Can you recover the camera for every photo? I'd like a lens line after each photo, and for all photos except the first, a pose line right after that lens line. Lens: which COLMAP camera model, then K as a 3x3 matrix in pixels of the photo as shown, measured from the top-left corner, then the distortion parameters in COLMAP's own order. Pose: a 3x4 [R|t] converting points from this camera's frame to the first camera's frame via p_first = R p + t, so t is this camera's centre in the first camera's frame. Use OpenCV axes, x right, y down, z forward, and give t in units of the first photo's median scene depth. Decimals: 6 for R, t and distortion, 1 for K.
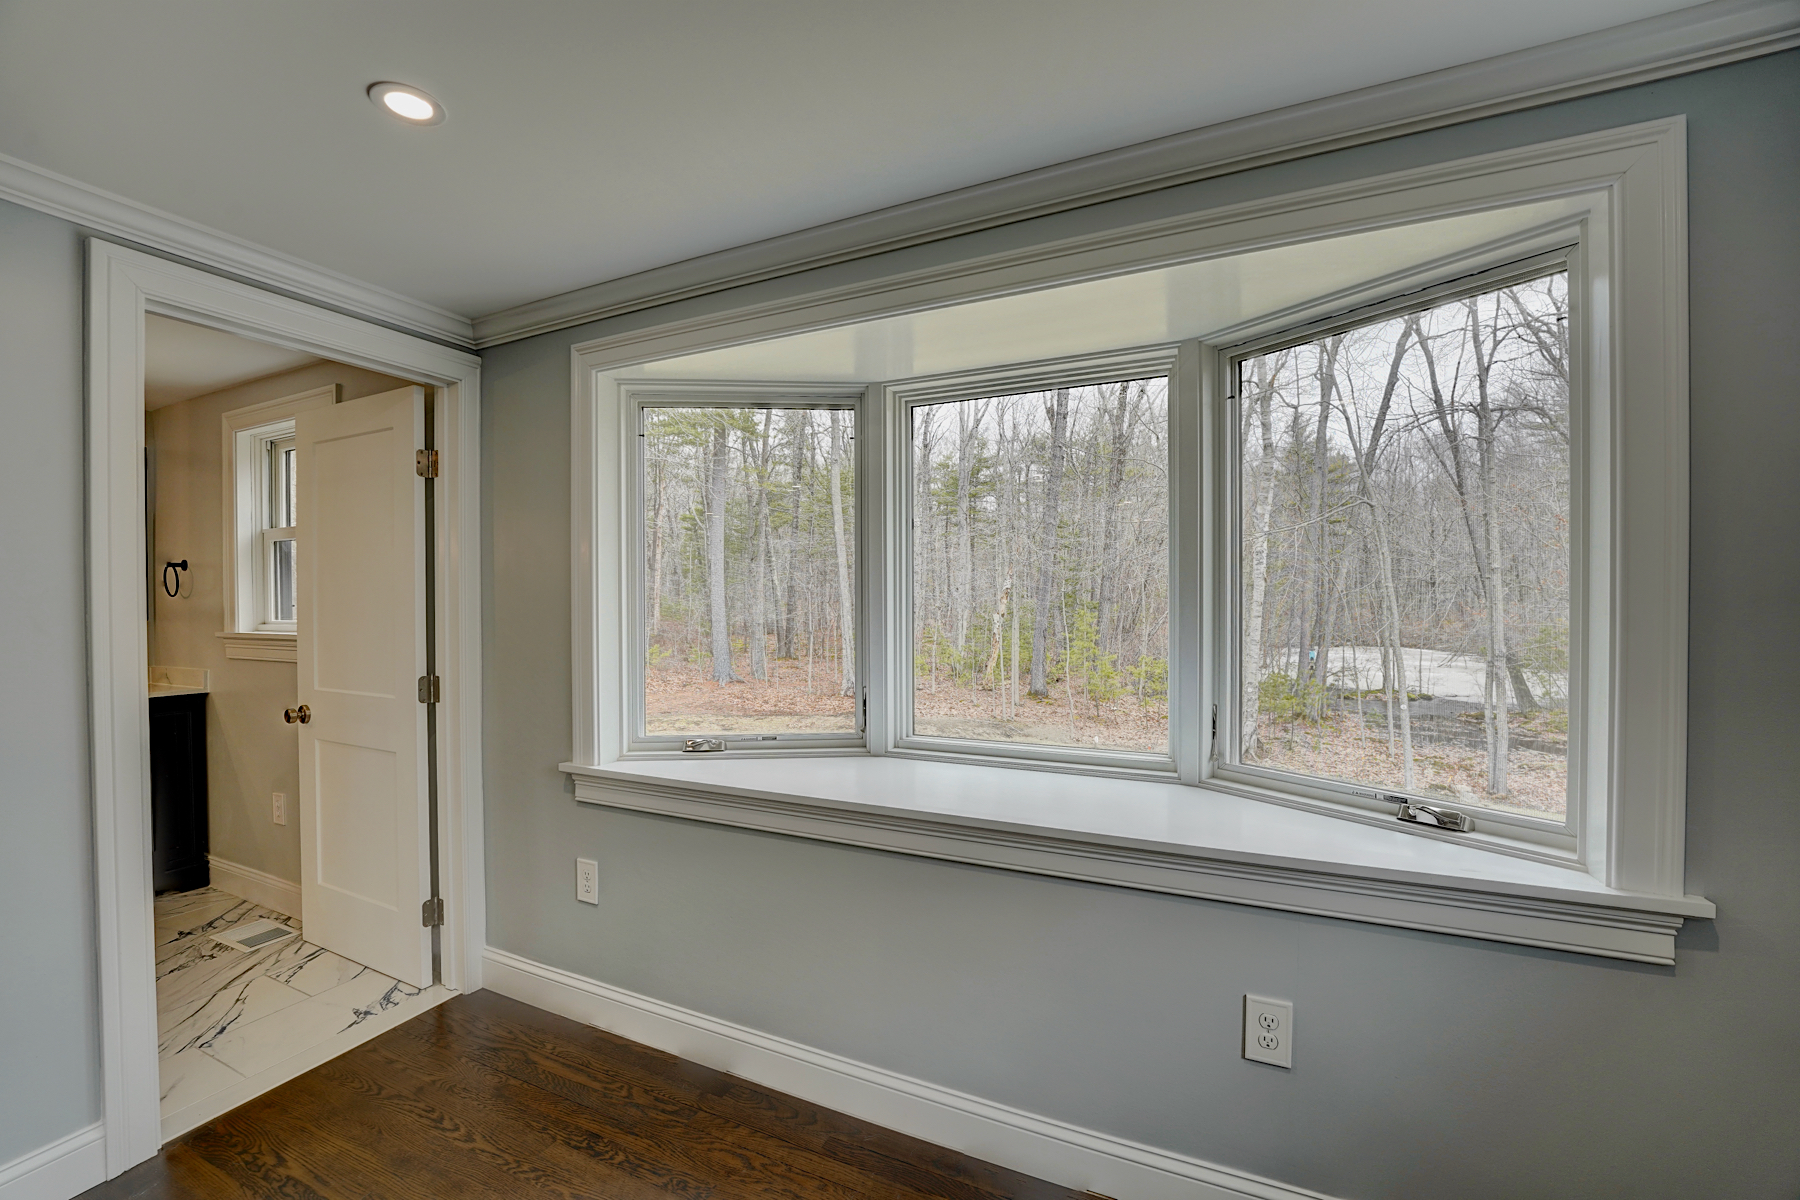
lens RADIAL K [[731.5, 0, 895.7], [0, 731.5, 599.6], [0, 0, 1]] dist [-0.027756, 0.002843]
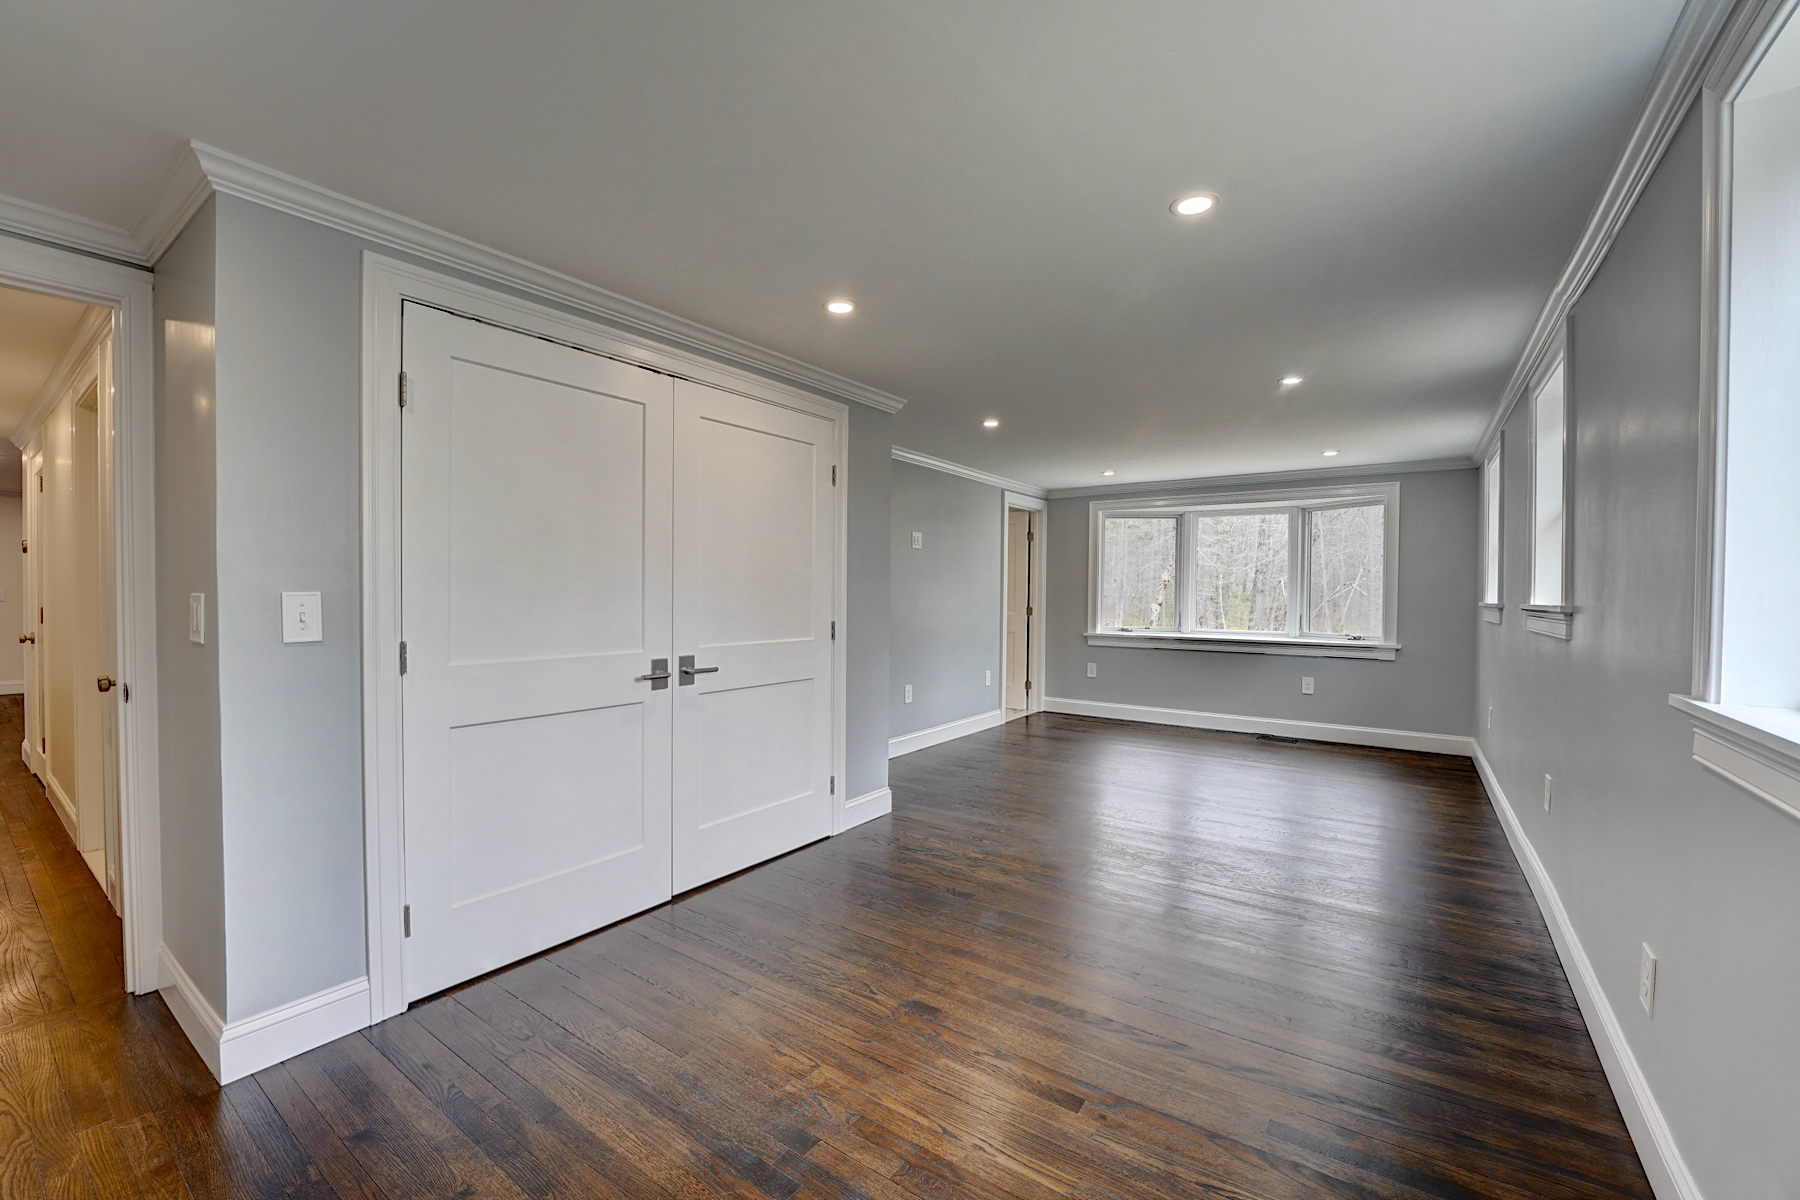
lens RADIAL K [[731.5, 0, 887.7], [0, 731.5, 595.0], [0, 0, 1]] dist [-0.027756, 0.002843]
pose [[0.982022, 0.013600, -0.188277, -0.648253], [-0.012463, 0.999896, 0.007222, 0.042572], [0.188355, -0.004746, 0.982089, -2.133425]]
